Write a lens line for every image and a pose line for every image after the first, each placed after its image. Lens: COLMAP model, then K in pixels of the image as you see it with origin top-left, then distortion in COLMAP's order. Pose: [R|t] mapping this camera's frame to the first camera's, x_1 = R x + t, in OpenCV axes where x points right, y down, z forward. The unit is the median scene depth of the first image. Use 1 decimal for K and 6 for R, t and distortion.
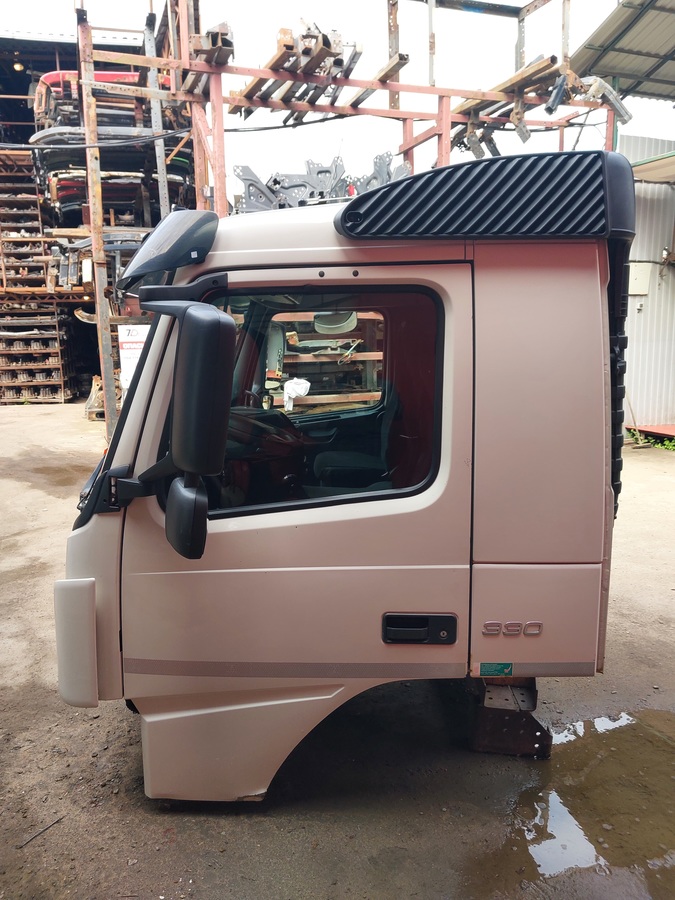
lens RADIAL K [[706.5, 0, 334.8], [0, 706.5, 446.4], [0, 0, 1]] dist [0.041714, -0.058163]
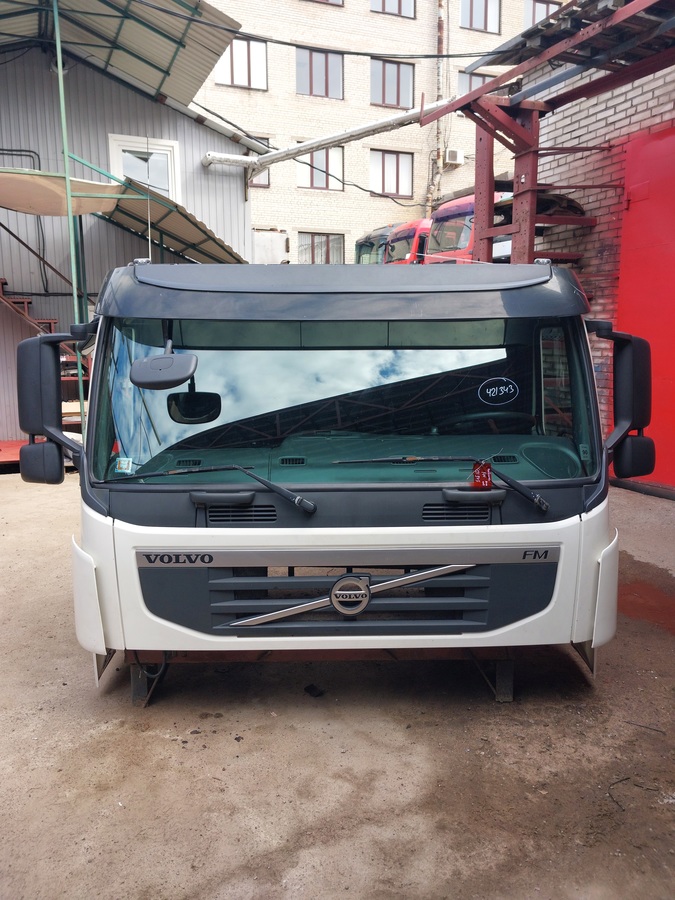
lens RADIAL K [[701.6, 0, 339.2], [0, 701.6, 451.6], [0, 0, 1]] dist [0.006892, 0.001220]
pose [[-0.034118, -0.144306, 0.988945, -1.348826], [0.166626, 0.974850, 0.147998, -0.204108], [-0.985430, 0.169833, -0.009215, 1.243901]]
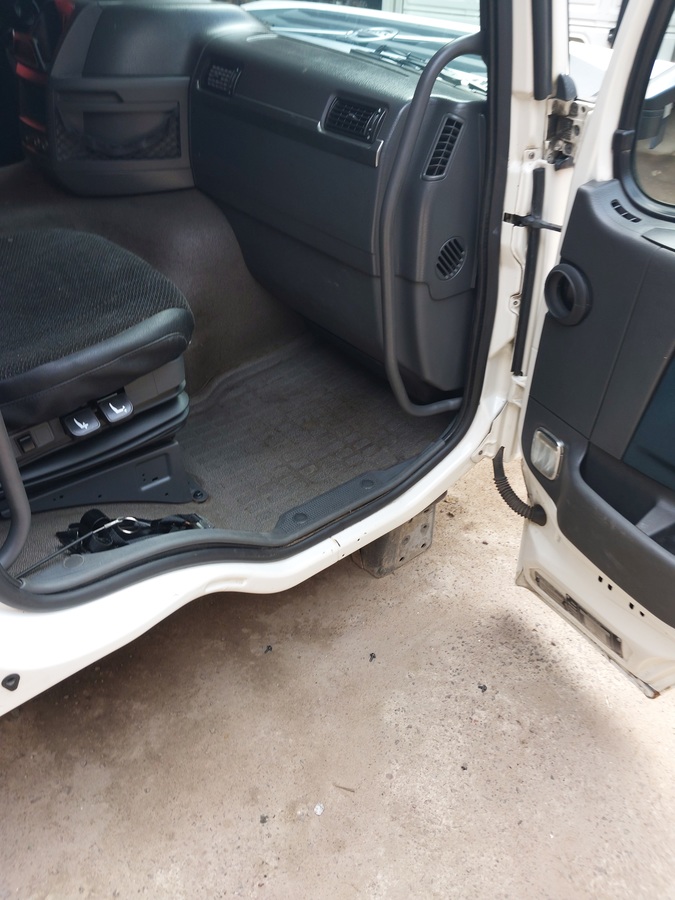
lens RADIAL K [[699.4, 0, 335.4], [0, 699.4, 446.5], [0, 0, 1]] dist [0.039420, -0.057948]
pose [[-0.776680, 0.361786, -0.515635, 0.142118], [-0.124566, 0.714220, 0.688748, -0.220873], [0.617456, 0.599167, -0.509654, 1.875519]]
